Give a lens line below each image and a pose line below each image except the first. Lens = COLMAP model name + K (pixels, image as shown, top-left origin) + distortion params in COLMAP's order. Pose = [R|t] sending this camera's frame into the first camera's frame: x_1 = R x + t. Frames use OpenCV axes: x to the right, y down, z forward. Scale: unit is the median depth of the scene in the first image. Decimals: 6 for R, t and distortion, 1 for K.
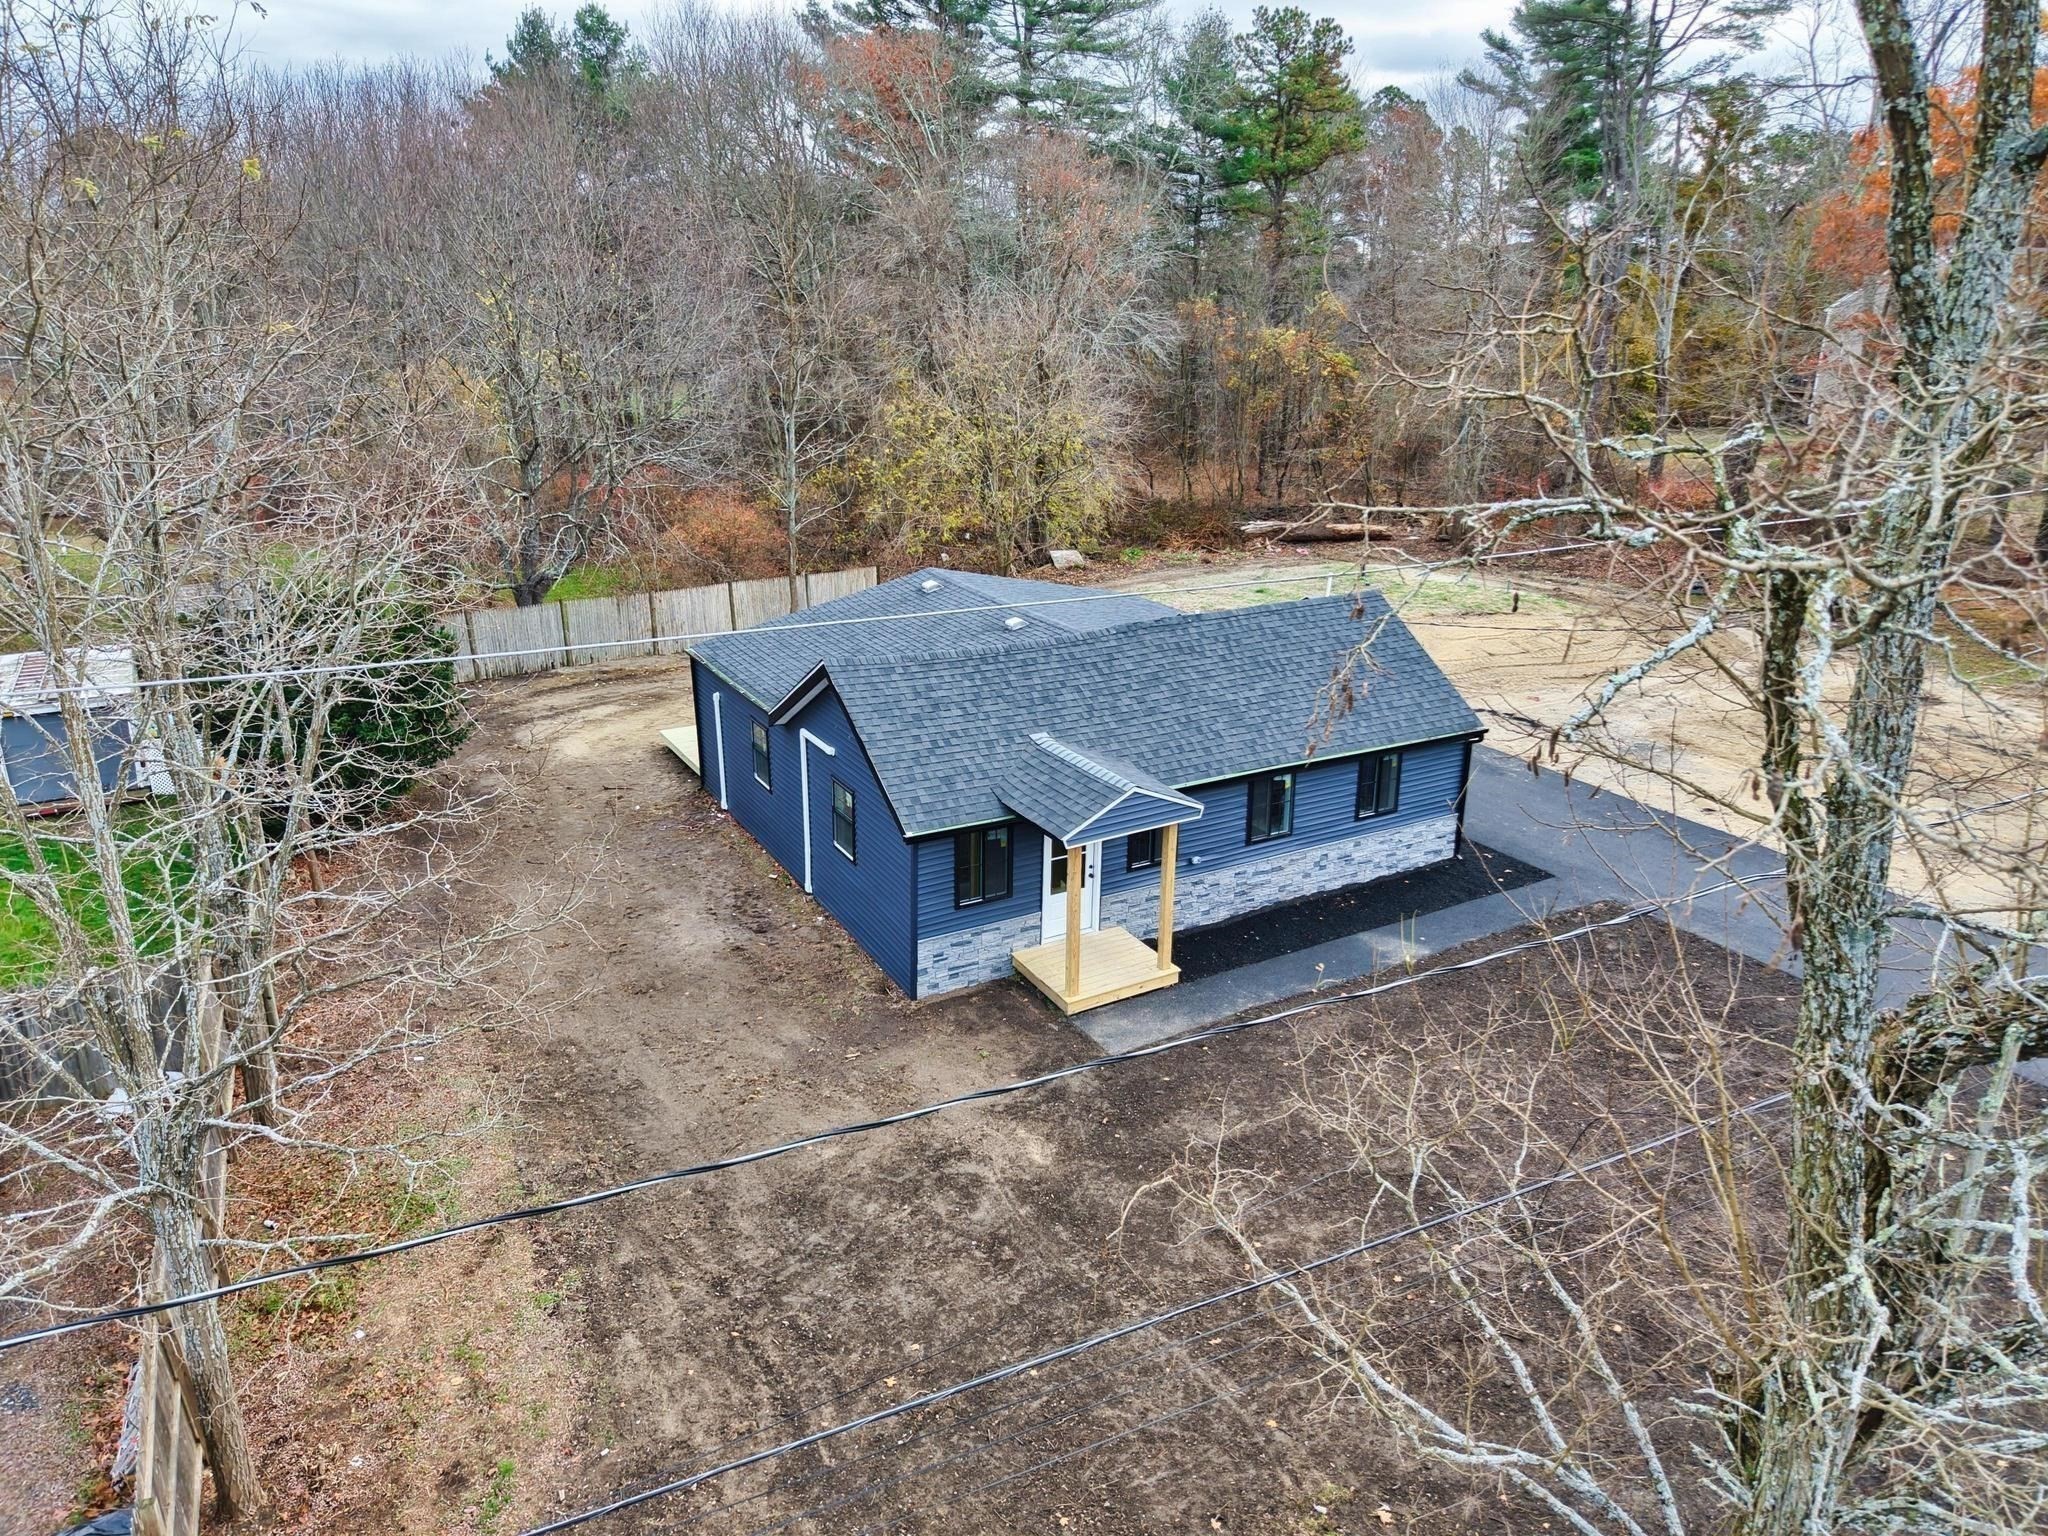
lens RADIAL K [[1380.2, 0, 1009.5], [0, 1380.2, 757.8], [0, 0, 1]] dist [0.005797, -0.023799]
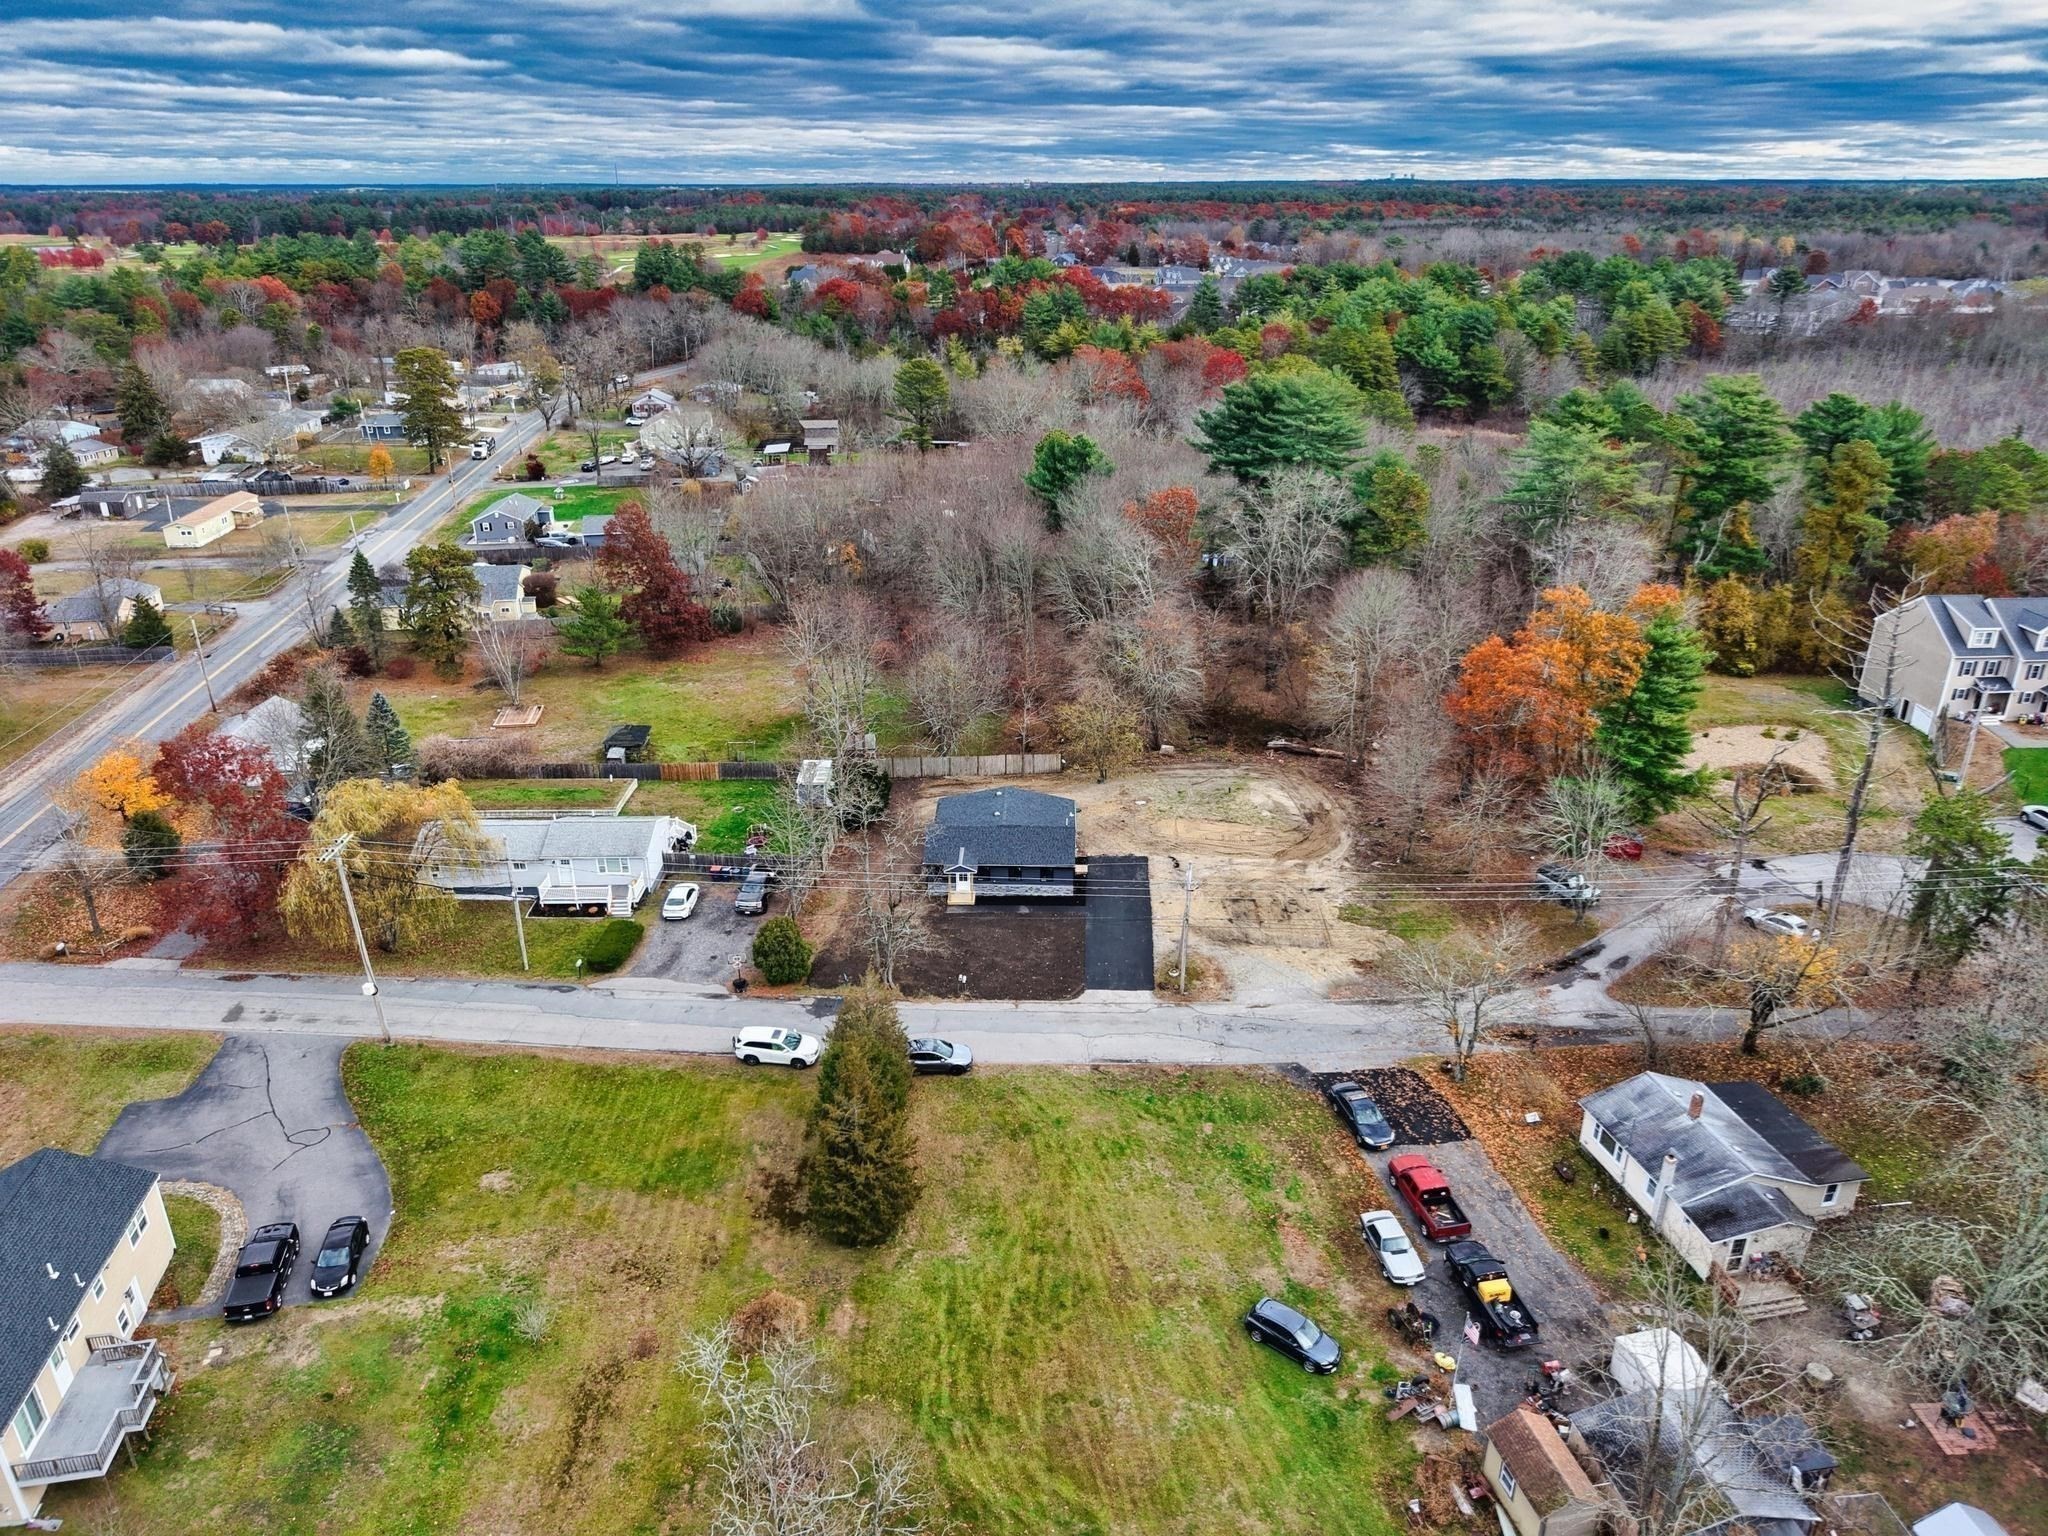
lens RADIAL K [[1380.2, 0, 1033.7], [0, 1380.2, 751.8], [0, 0, 1]] dist [0.005797, -0.023799]
pose [[0.875864, 0.195776, -0.441060, 2.271680], [-0.168323, 0.980546, 0.100983, -0.864167], [0.452250, -0.014207, 0.891778, -3.137594]]
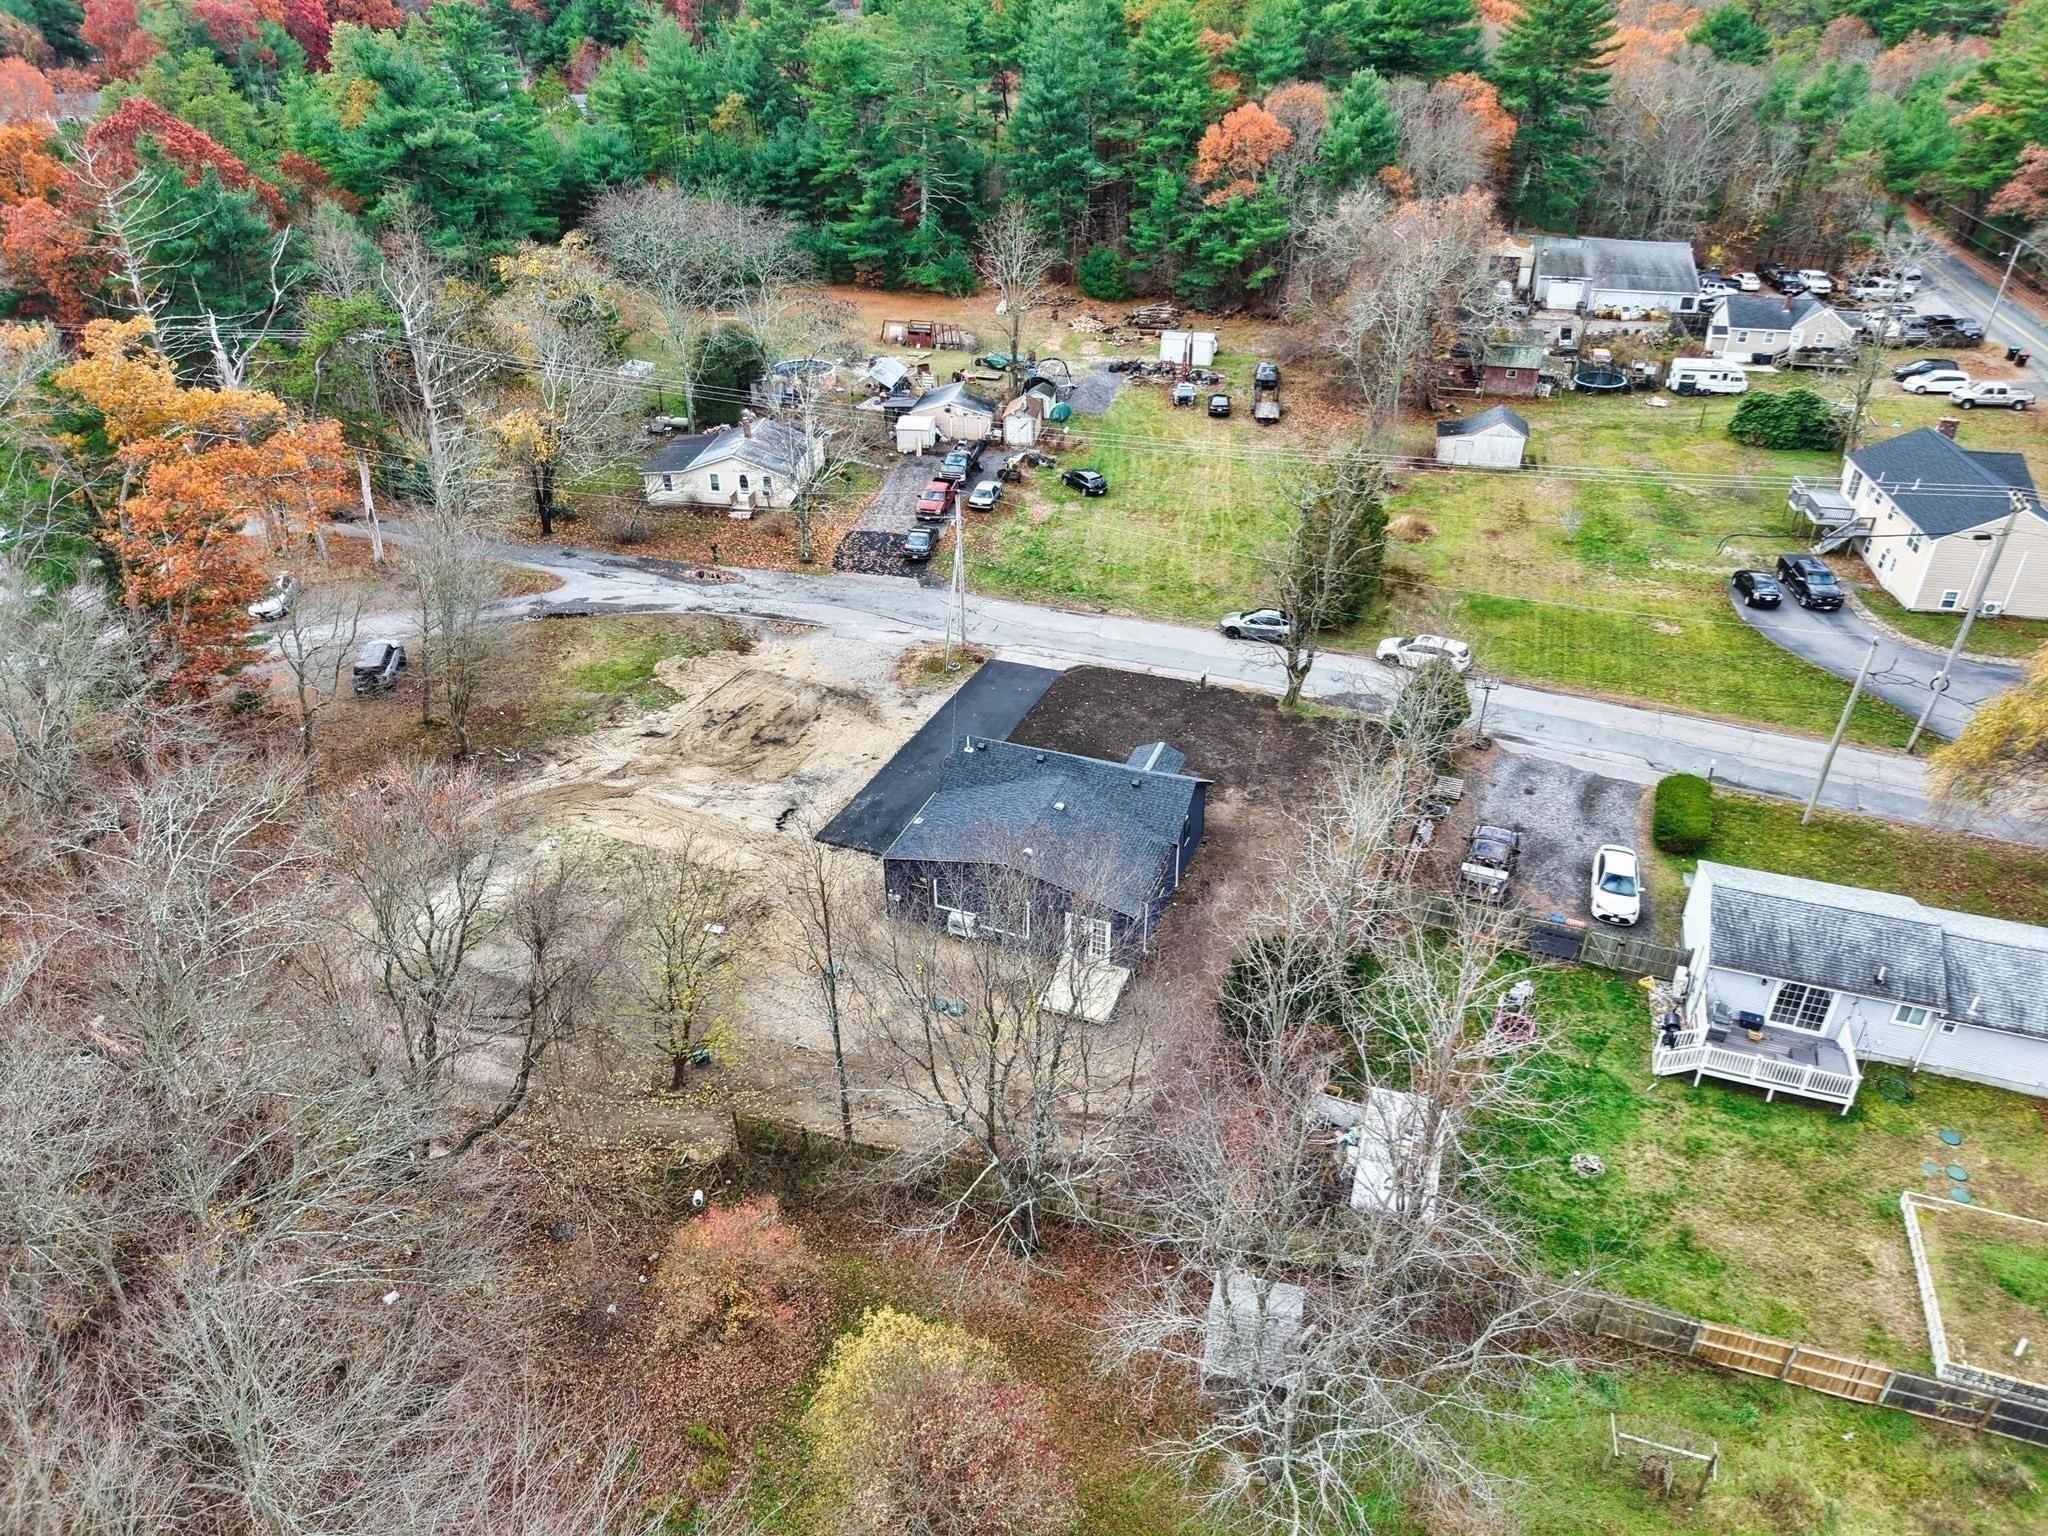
lens RADIAL K [[1380.2, 0, 1021.9], [0, 1380.2, 763.4], [0, 0, 1]] dist [0.005797, -0.023799]
pose [[-0.648333, -0.383782, 0.657553, -1.725085], [0.259775, 0.700324, 0.664878, -2.023638], [-0.715668, 0.601879, -0.354347, 2.224241]]
